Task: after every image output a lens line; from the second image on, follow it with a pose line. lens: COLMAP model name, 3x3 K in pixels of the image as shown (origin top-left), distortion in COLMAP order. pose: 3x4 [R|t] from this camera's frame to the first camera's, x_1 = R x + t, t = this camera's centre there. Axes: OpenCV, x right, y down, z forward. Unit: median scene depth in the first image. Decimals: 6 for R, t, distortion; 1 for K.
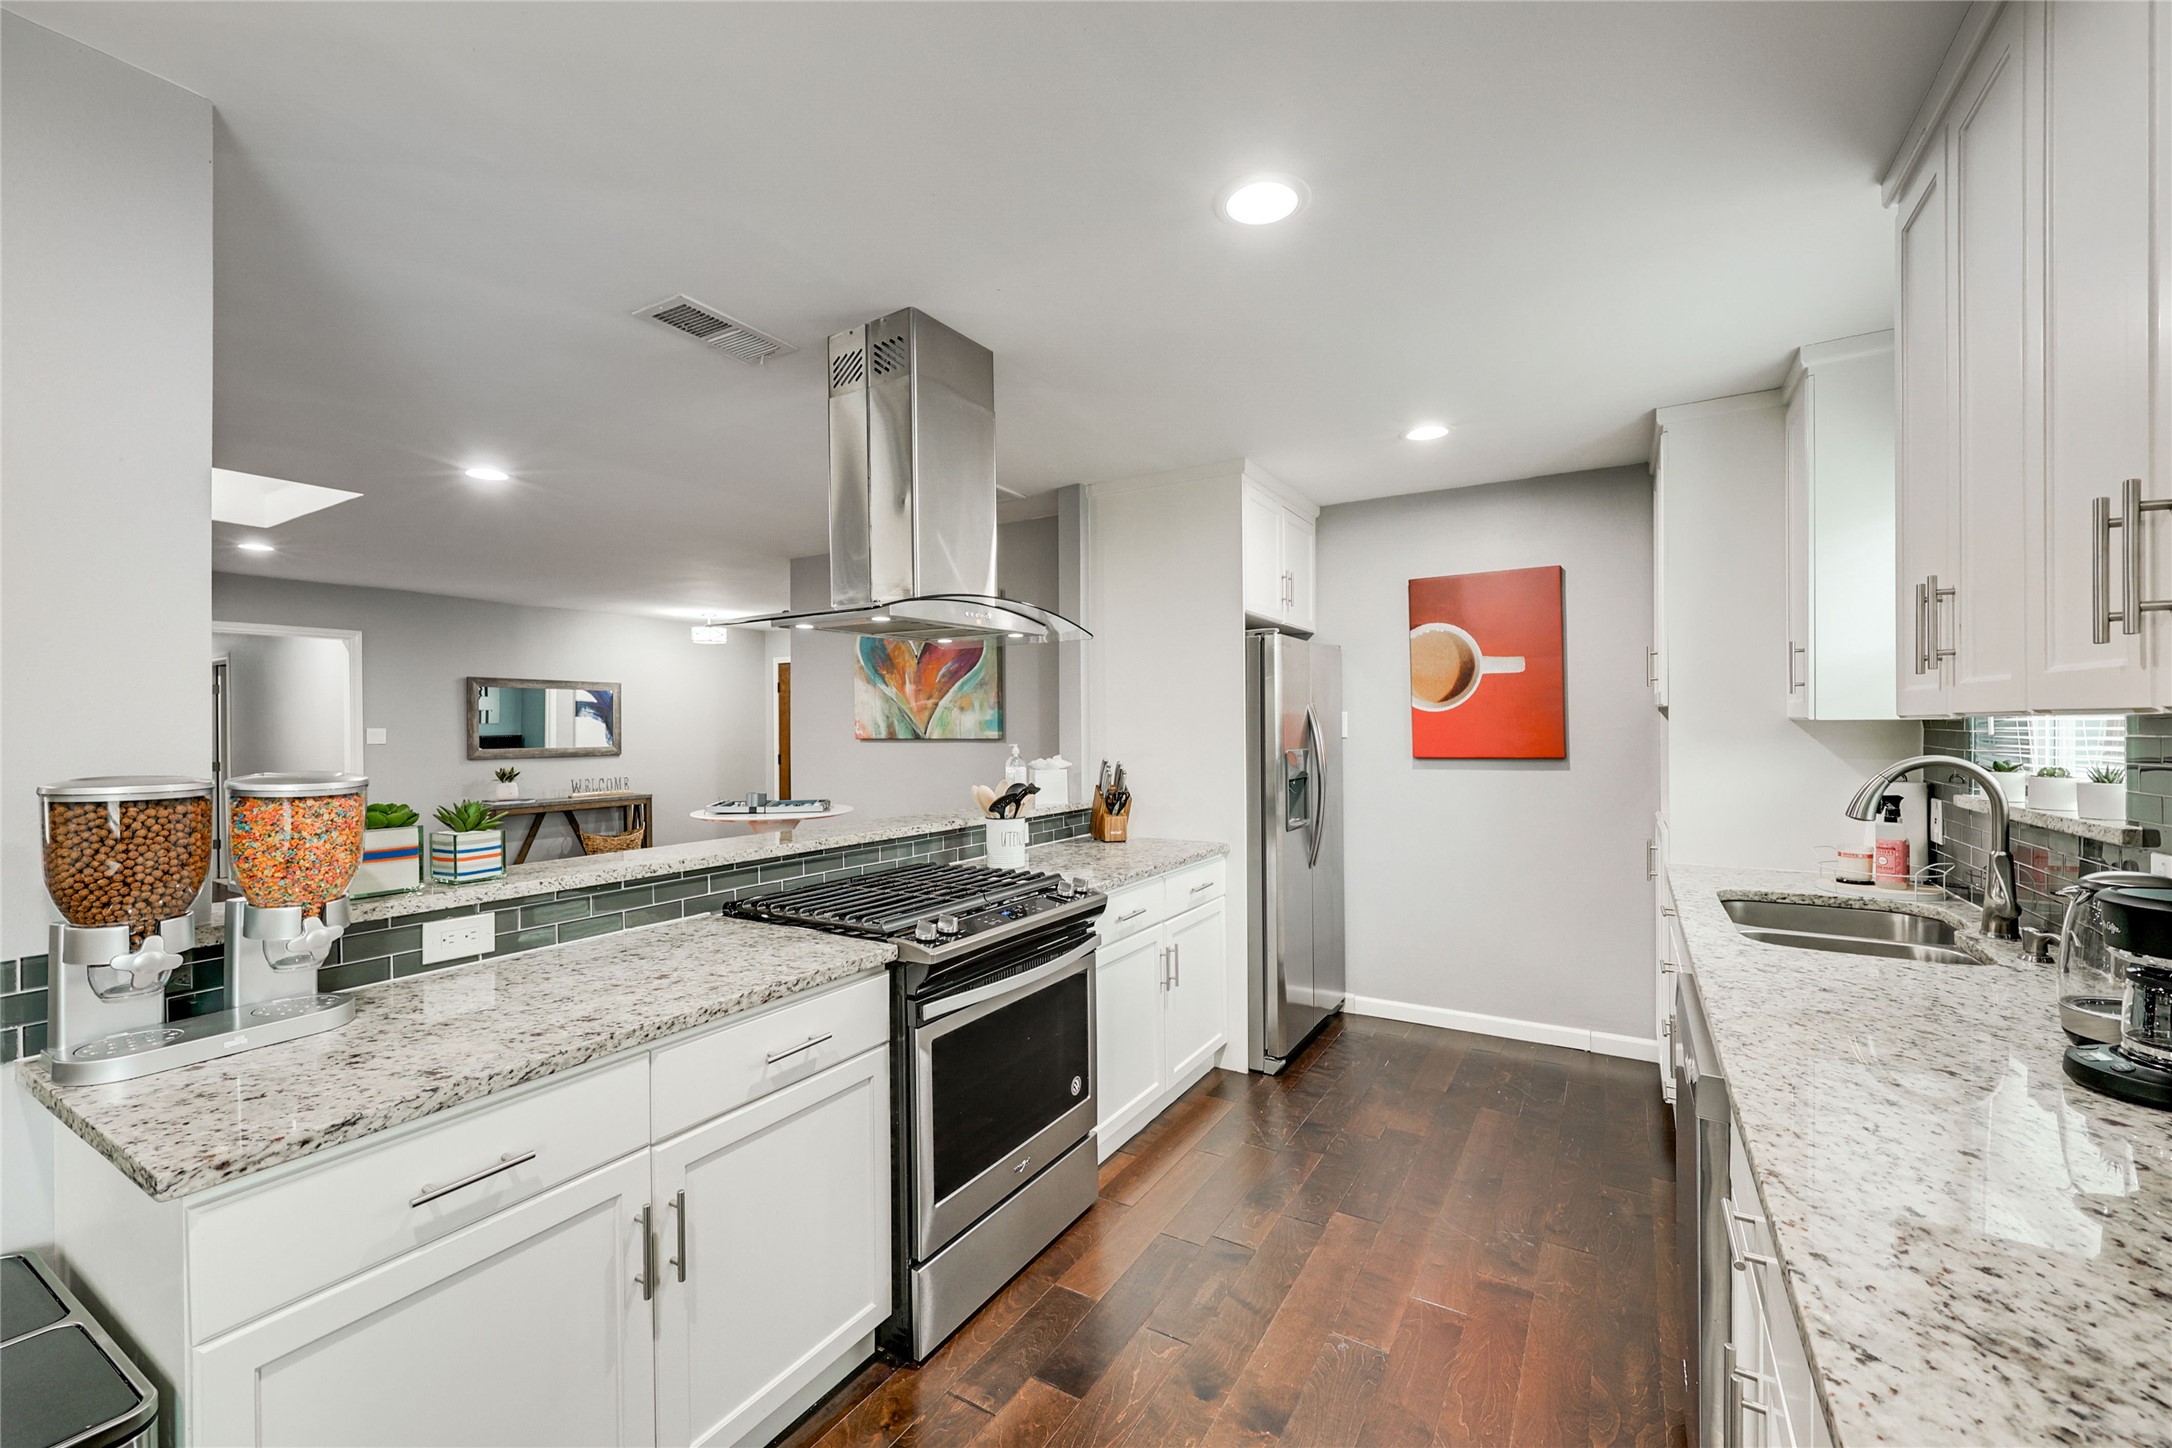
lens RADIAL K [[870.6, 0, 1086.0], [0, 870.6, 724.0], [0, 0, 1]] dist [0.000326, -0.000035]
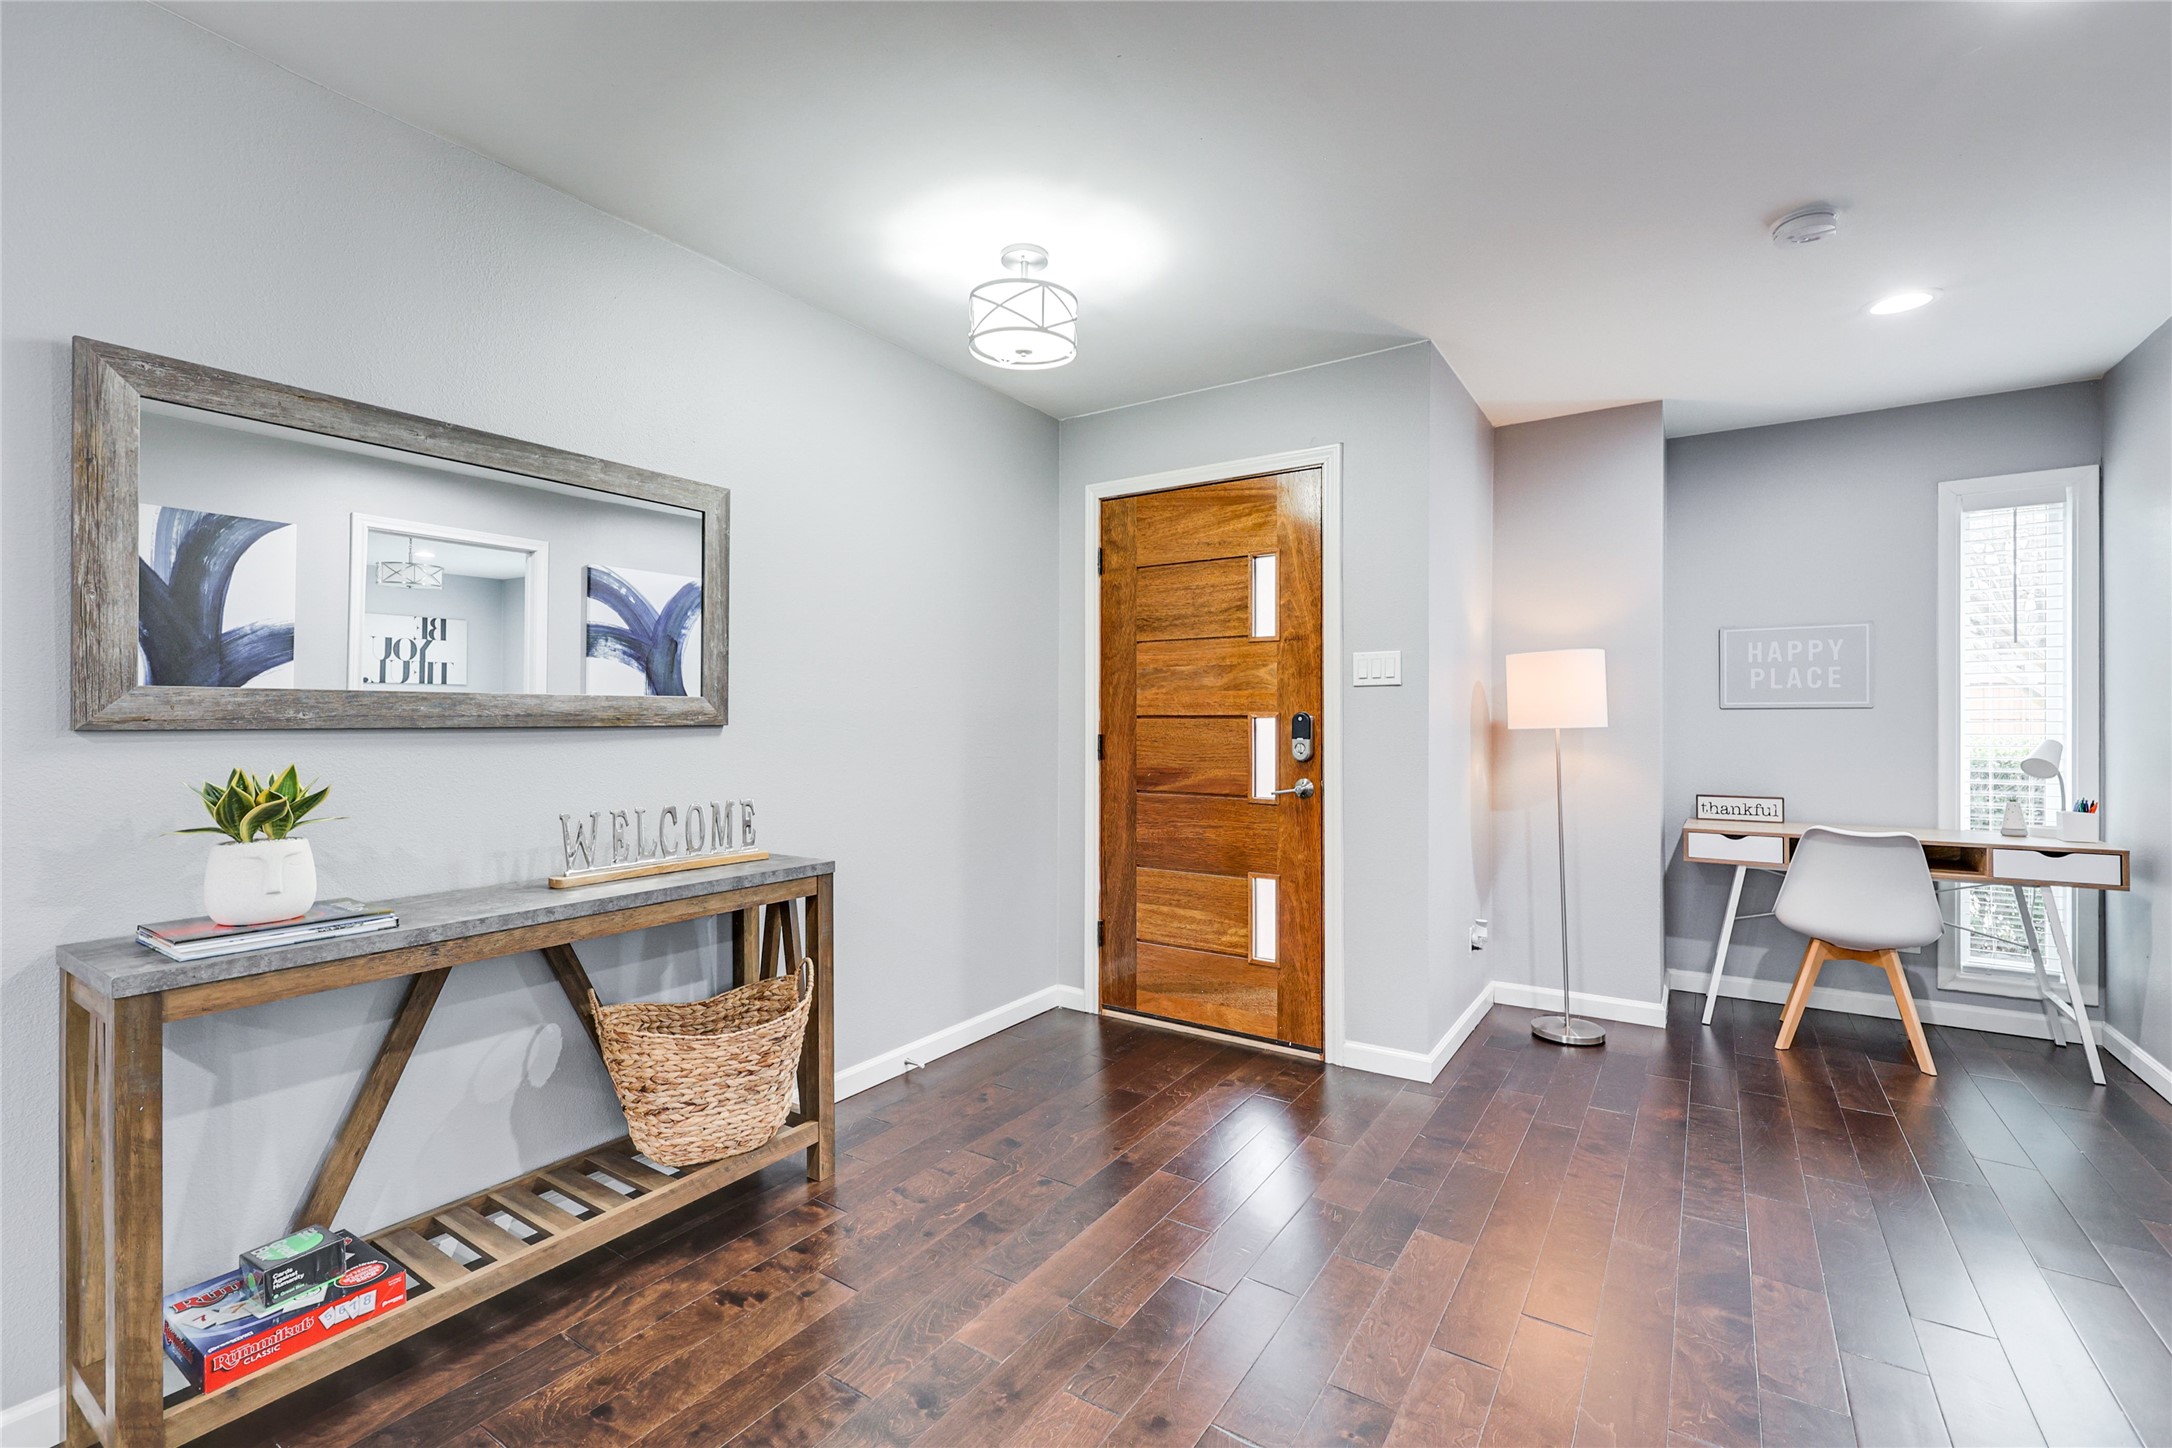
lens RADIAL K [[933.7, 0, 1089.0], [0, 933.7, 716.0], [0, 0, 1]] dist [0.000005, -0.000138]
pose [[0.999182, 0.007987, -0.039636, -0.454818], [-0.008006, 0.999968, -0.000303, 0.035392], [0.039632, 0.000620, 0.999214, 0.782973]]
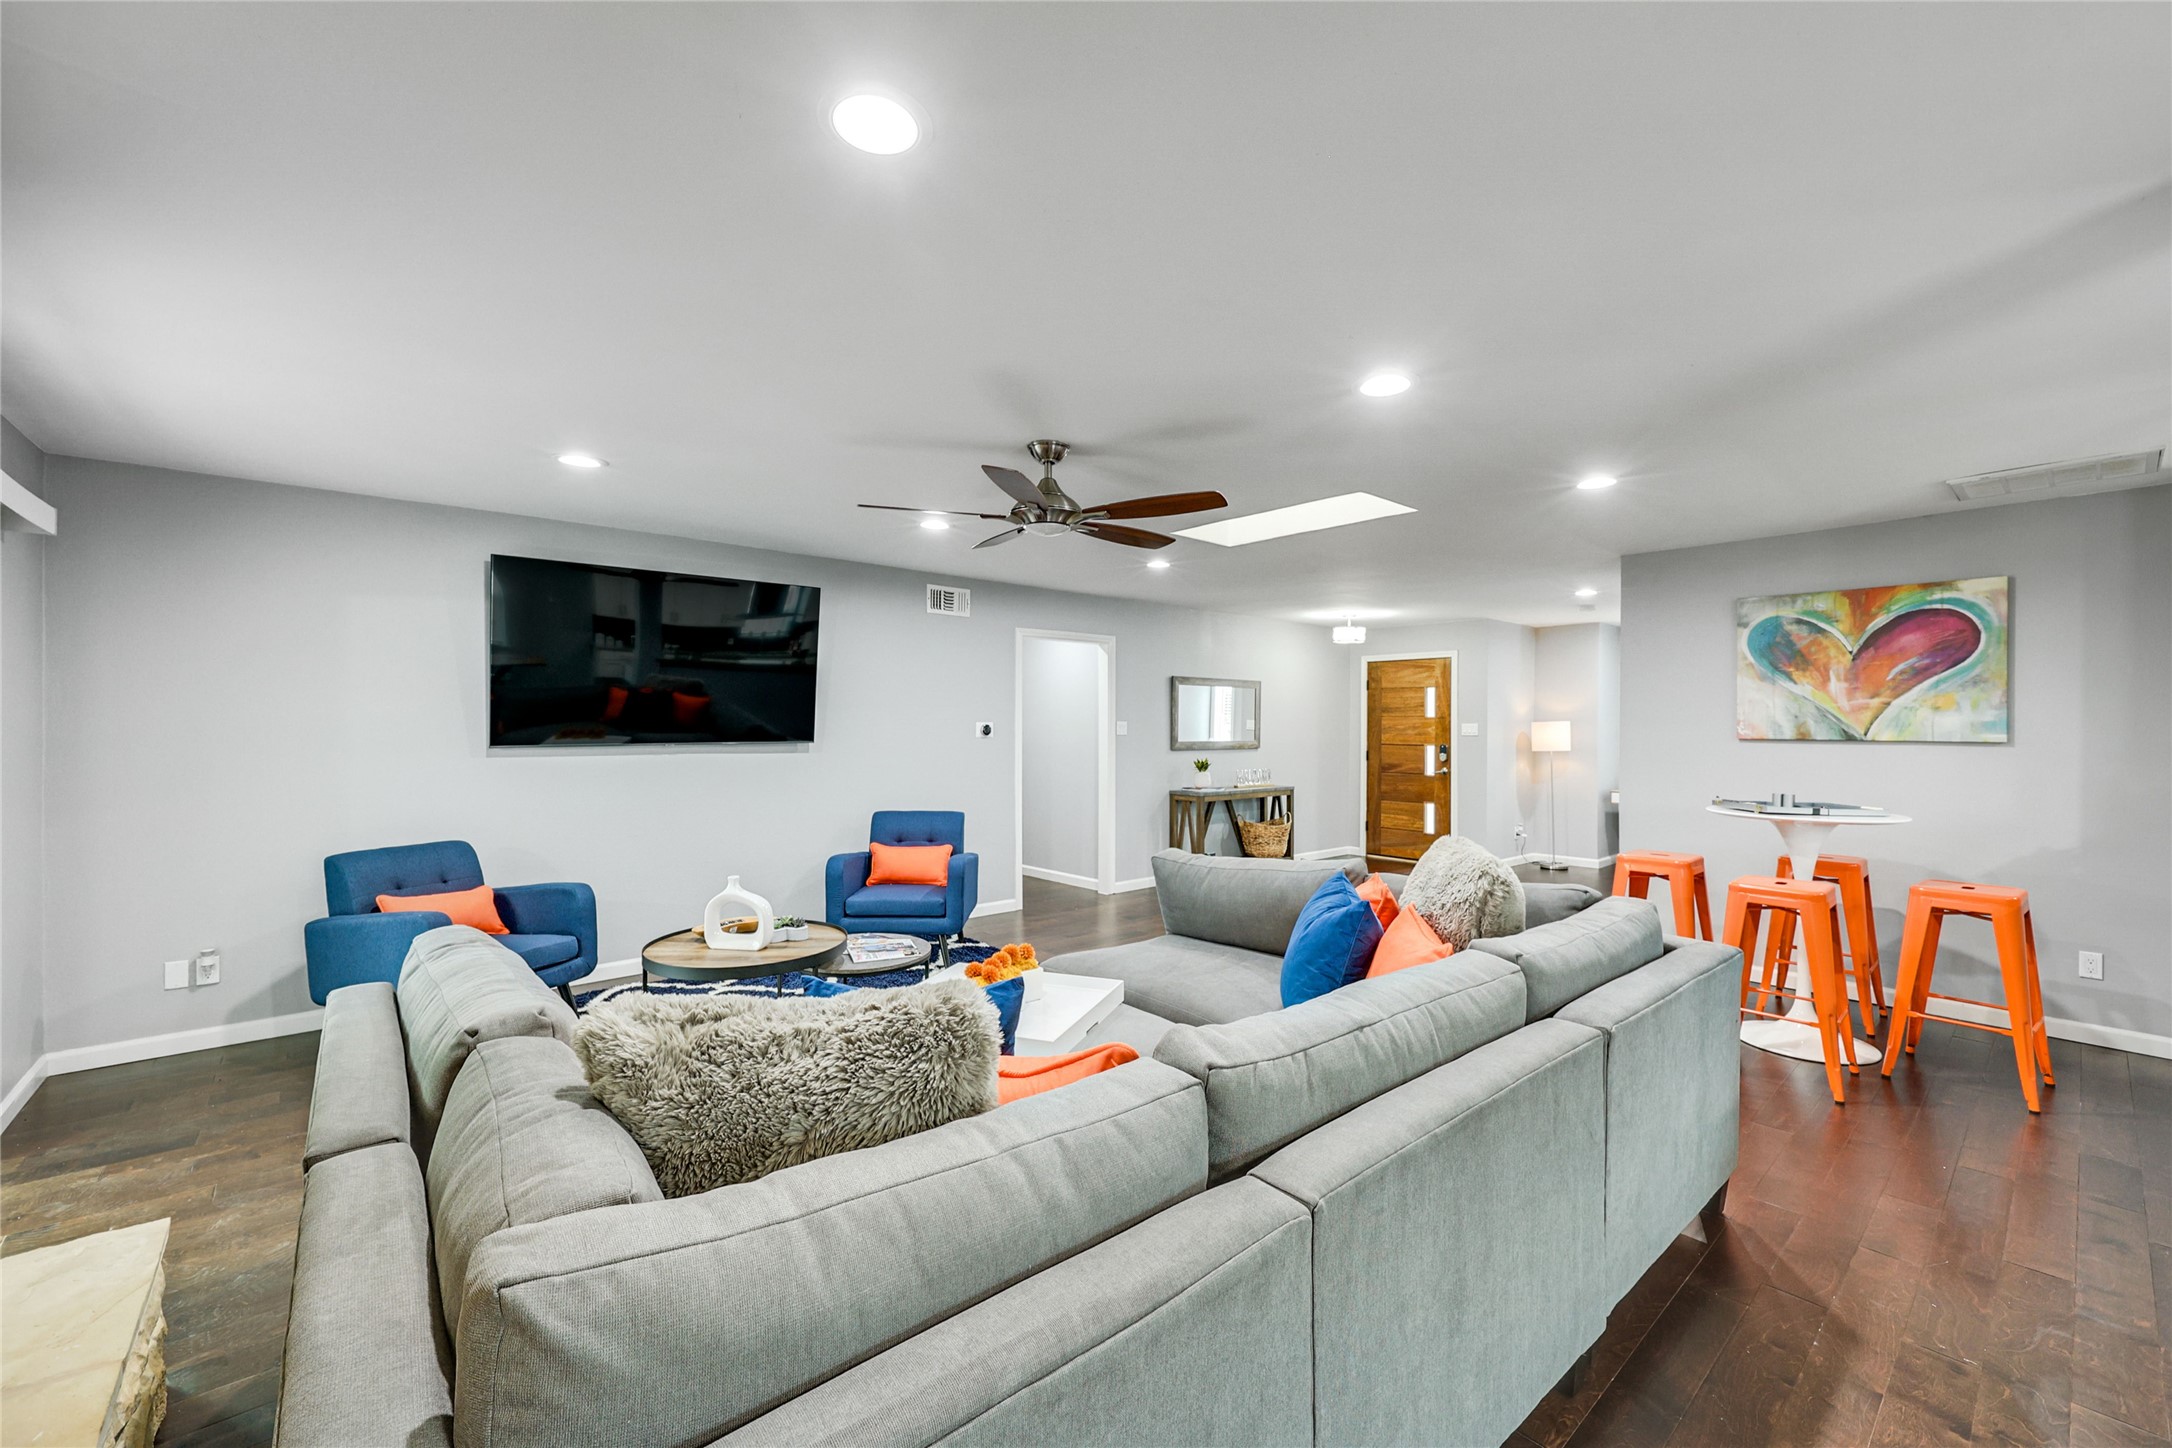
lens RADIAL K [[870.6, 0, 1086.0], [0, 870.6, 724.0], [0, 0, 1]] dist [0.000326, -0.000035]
pose [[0.952642, 0.012045, -0.303856, -0.475349], [-0.011105, 0.999927, 0.004821, 0.002844], [0.303892, -0.001219, 0.952706, -0.096633]]
